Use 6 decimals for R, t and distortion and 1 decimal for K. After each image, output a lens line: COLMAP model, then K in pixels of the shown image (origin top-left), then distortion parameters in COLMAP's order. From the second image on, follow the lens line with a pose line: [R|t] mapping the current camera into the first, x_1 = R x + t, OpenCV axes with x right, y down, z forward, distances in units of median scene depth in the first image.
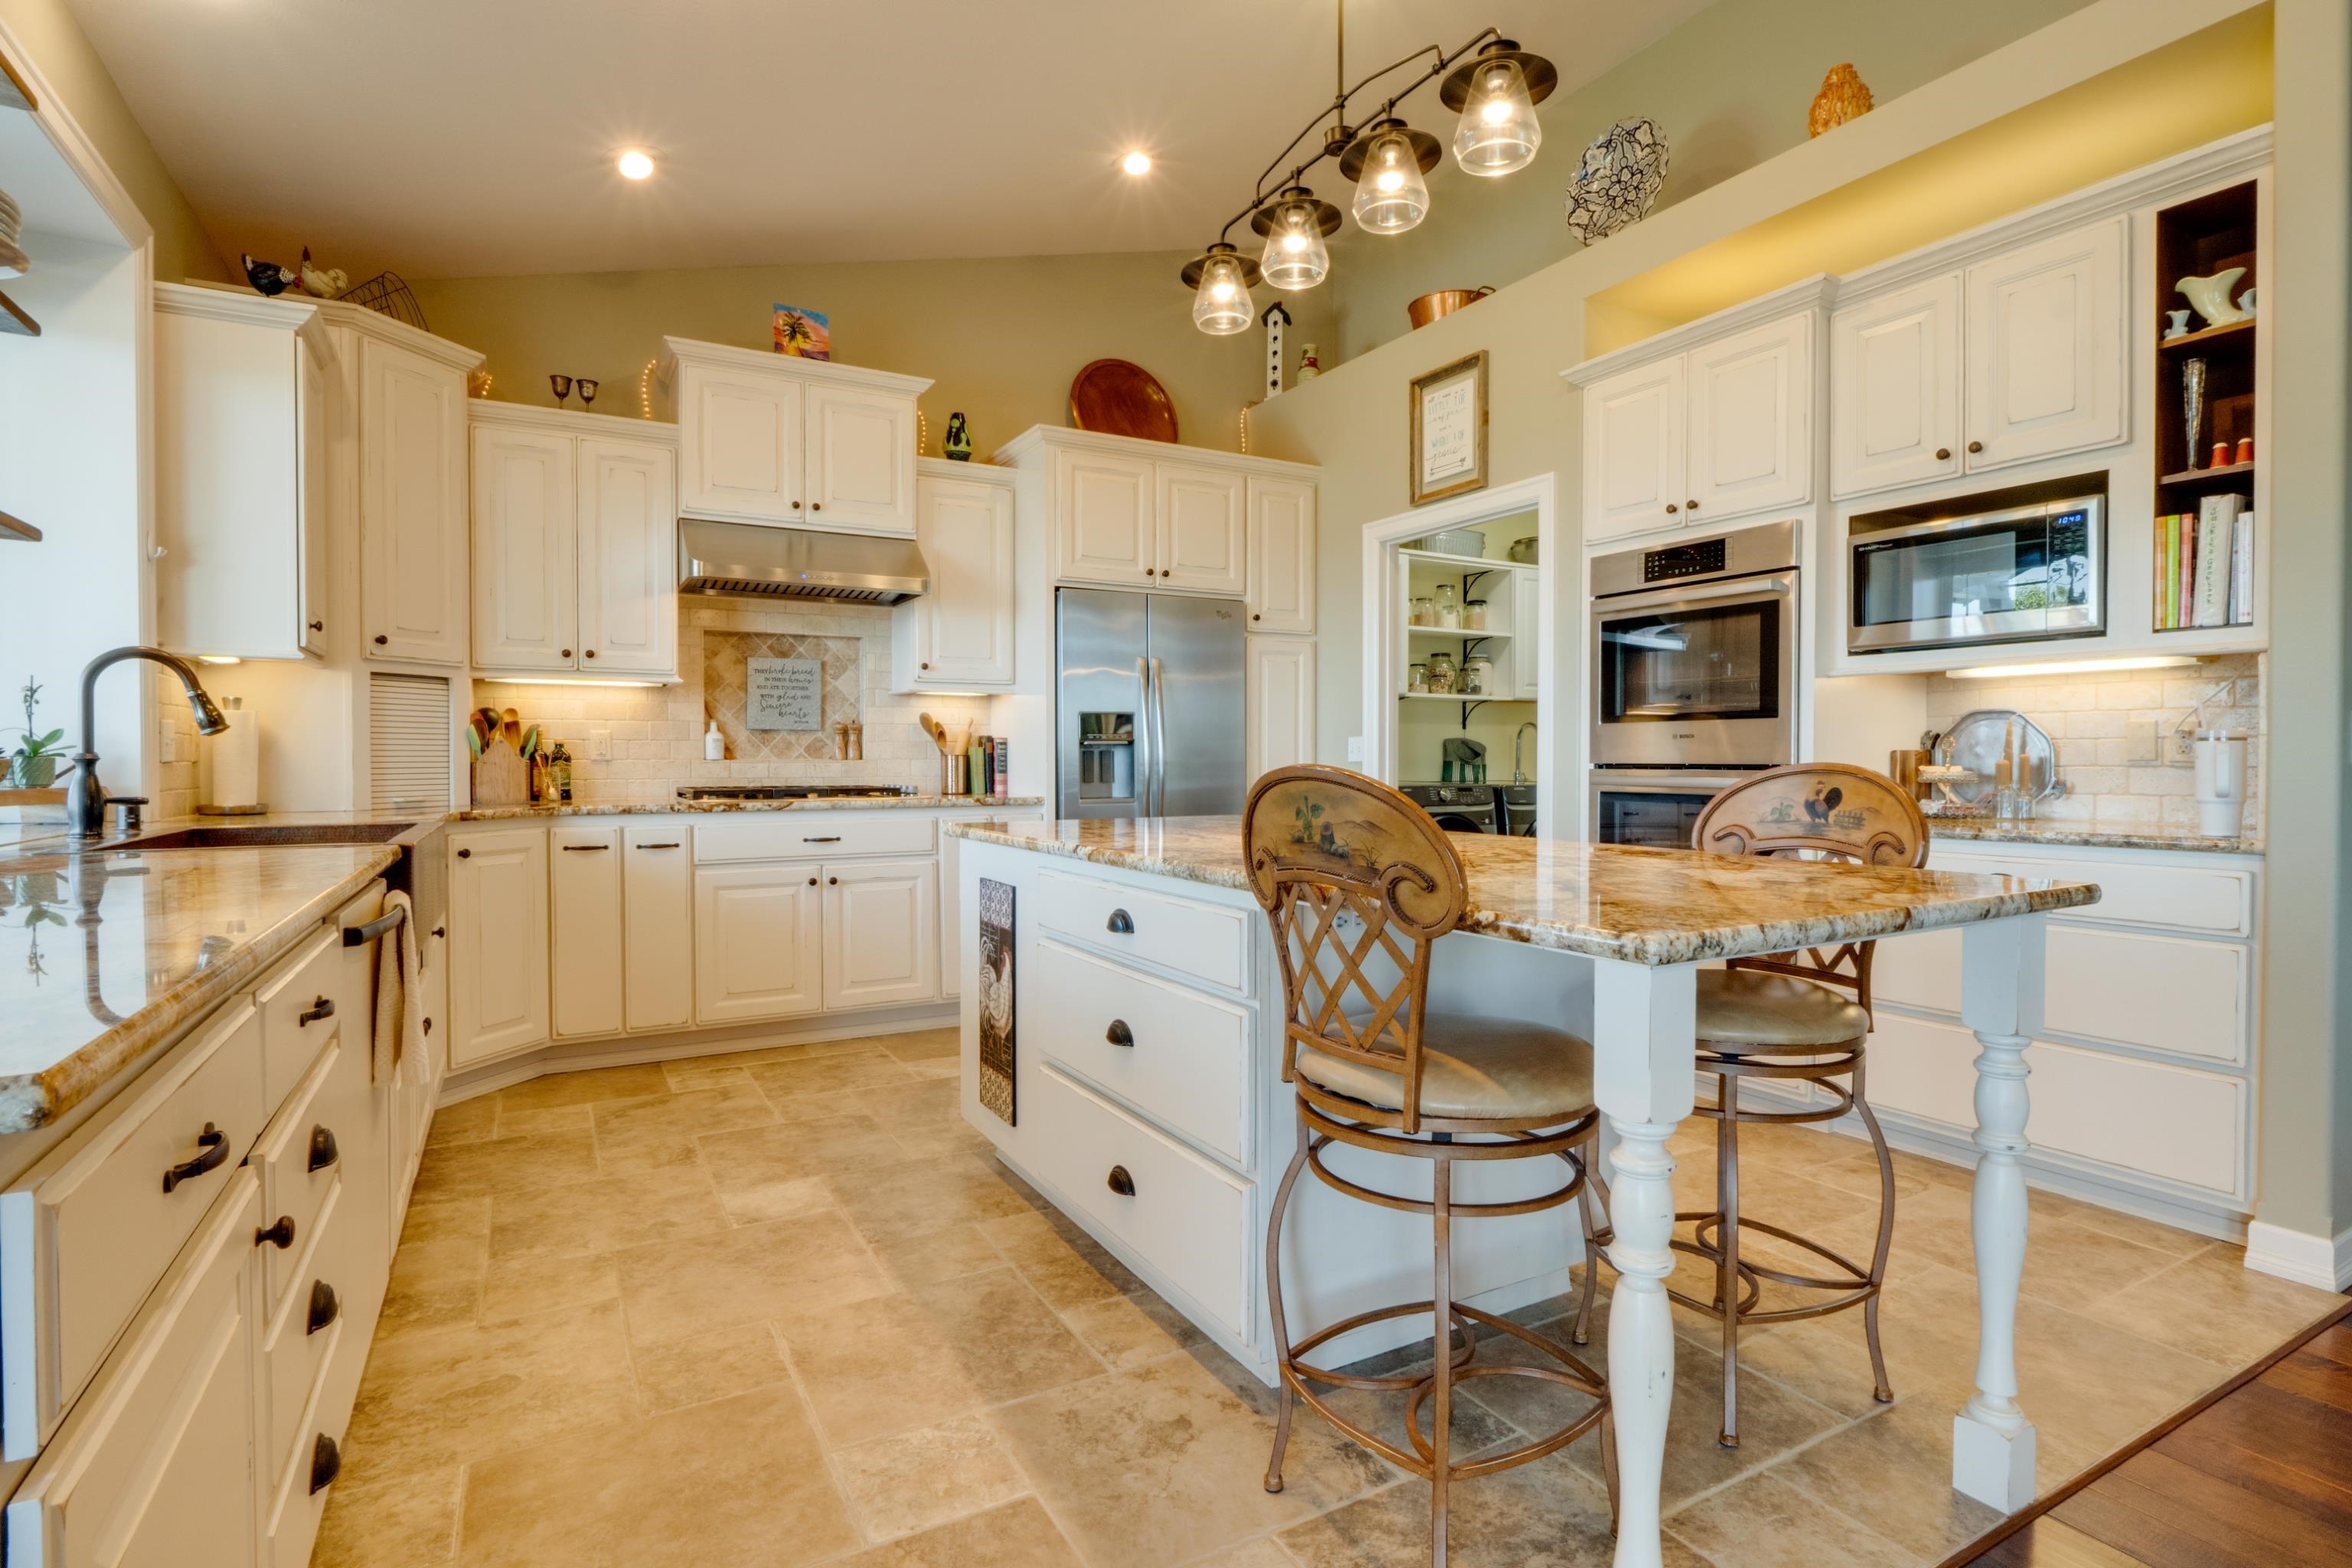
lens RADIAL K [[1151.6, 0, 1179.0], [0, 1151.6, 777.6], [0, 0, 1]] dist [-0.002979, -0.000587]
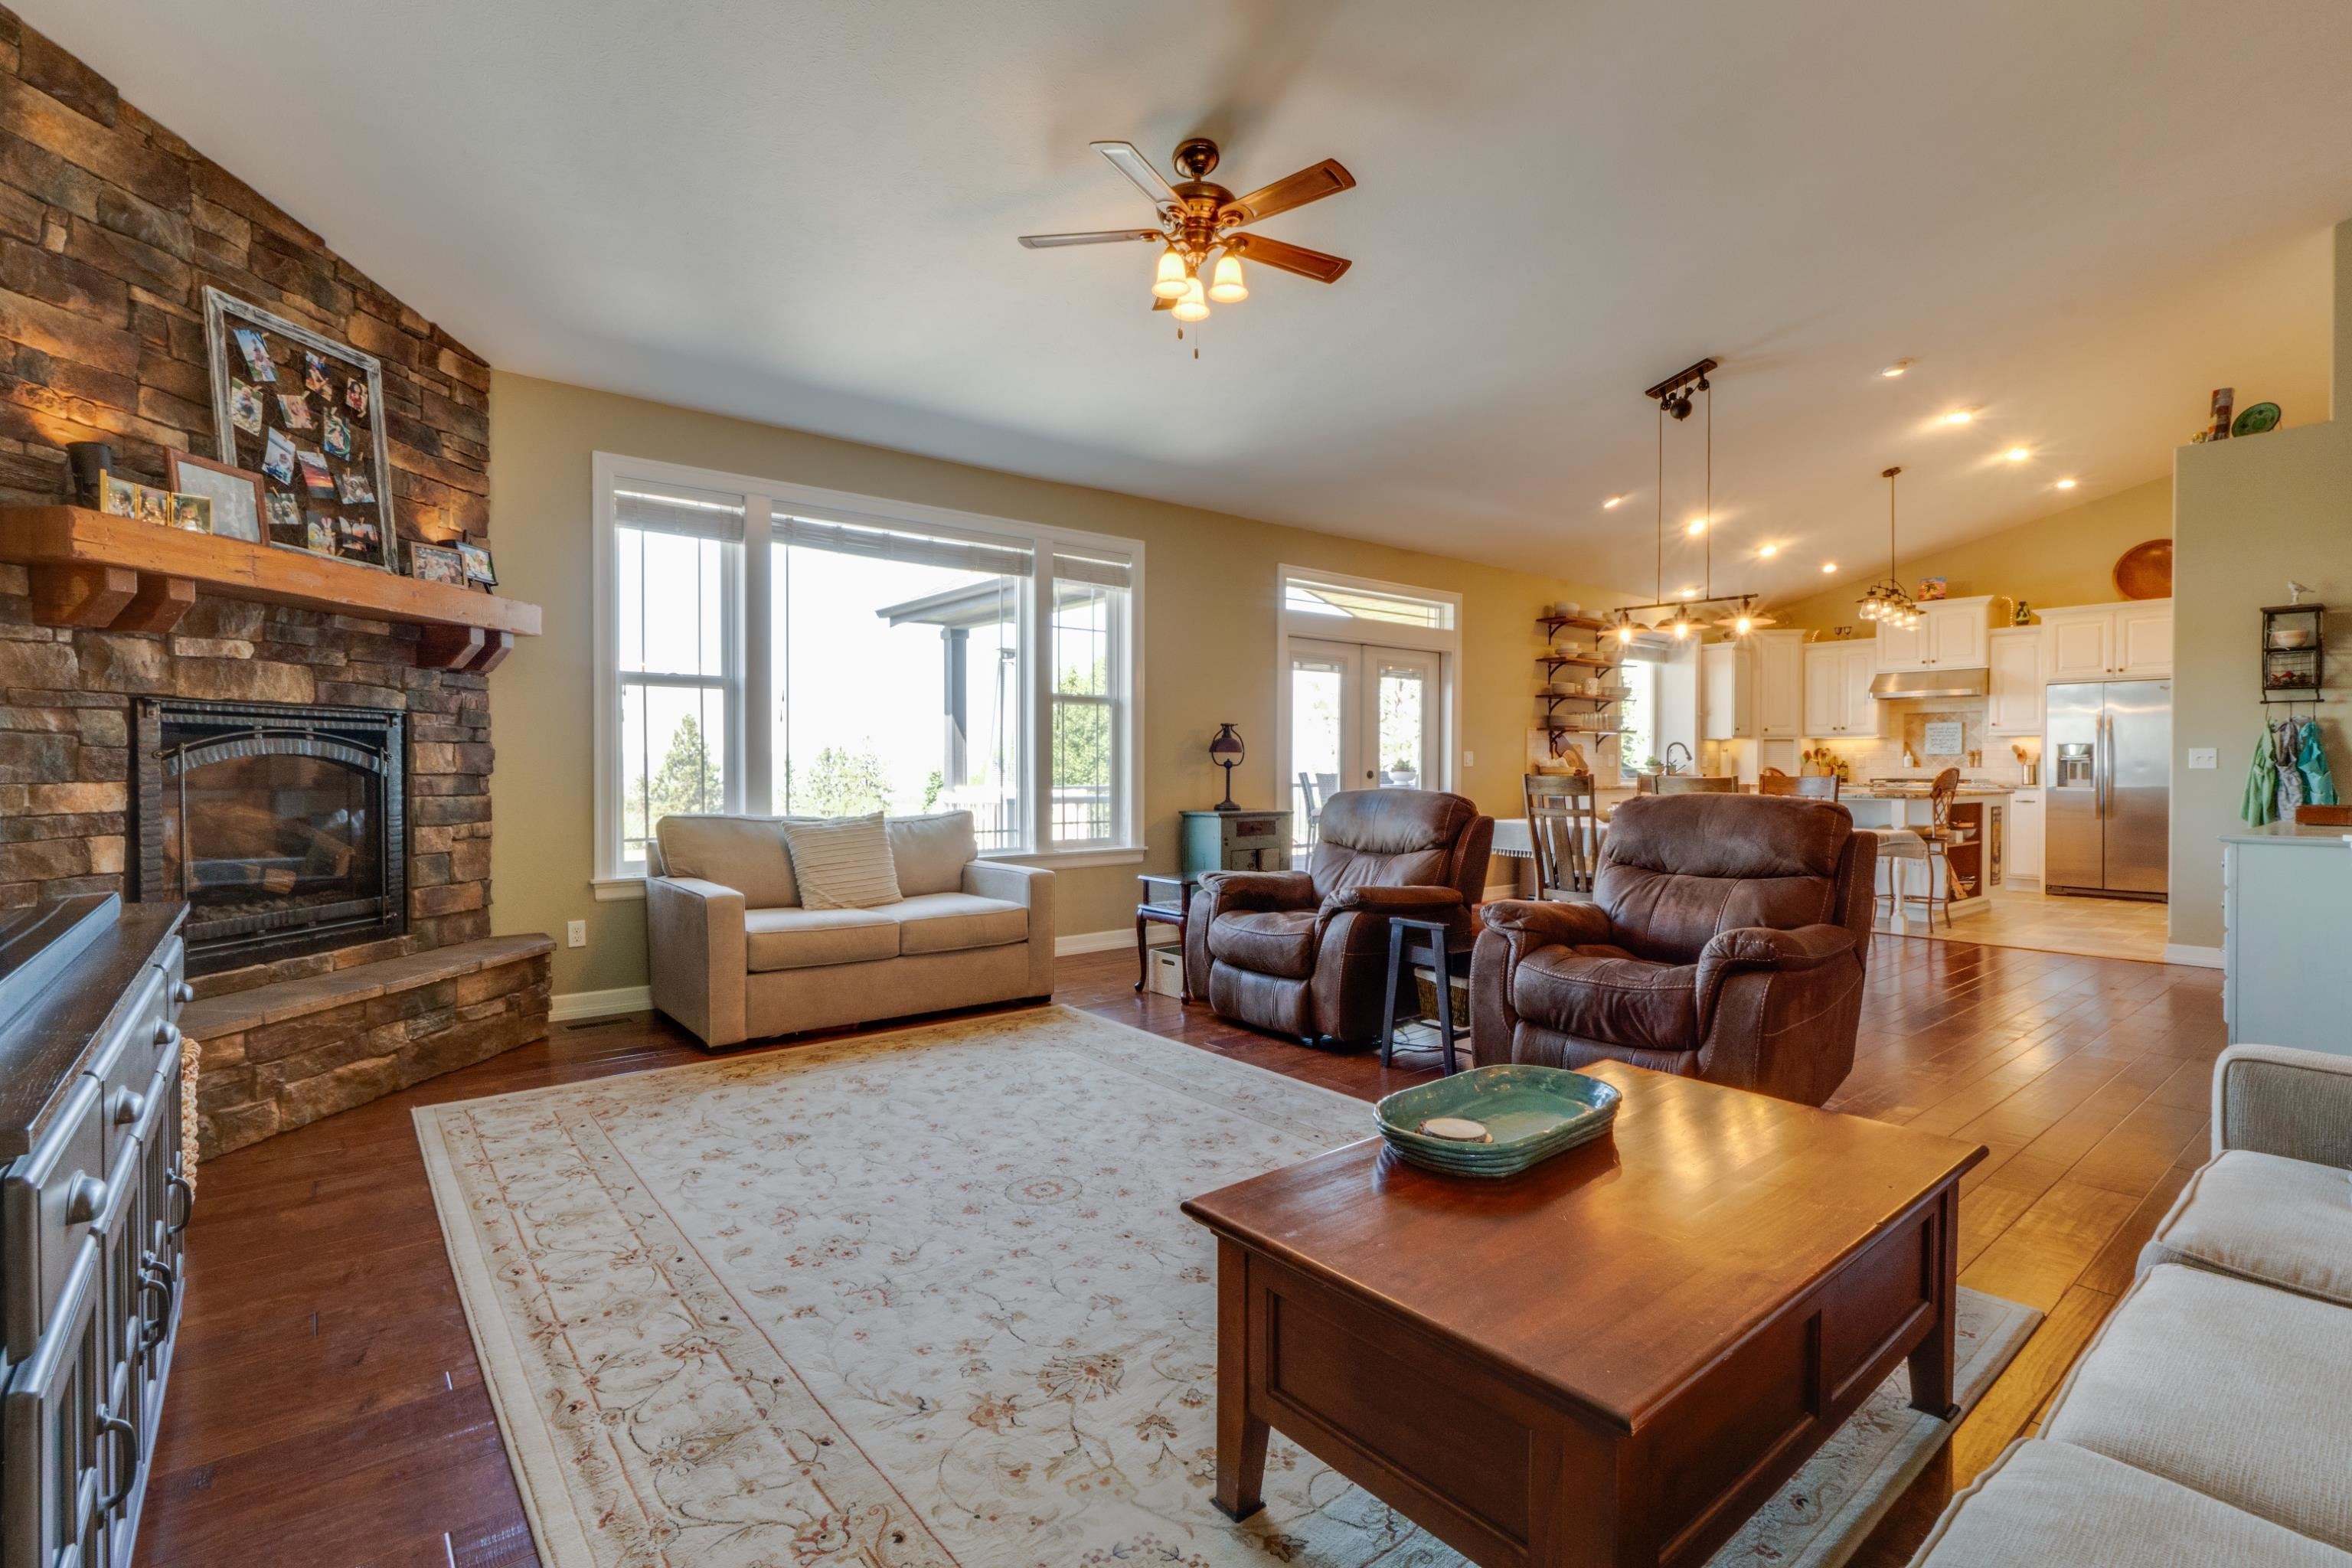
lens RADIAL K [[1092.8, 0, 1175.6], [0, 1092.8, 779.2], [0, 0, 1]] dist [-0.011152, 0.000639]
pose [[0.169848, 0.012280, -0.985394, 1.792070], [-0.019141, 0.999775, 0.009160, 0.020067], [0.985284, 0.017306, 0.170044, -1.010894]]
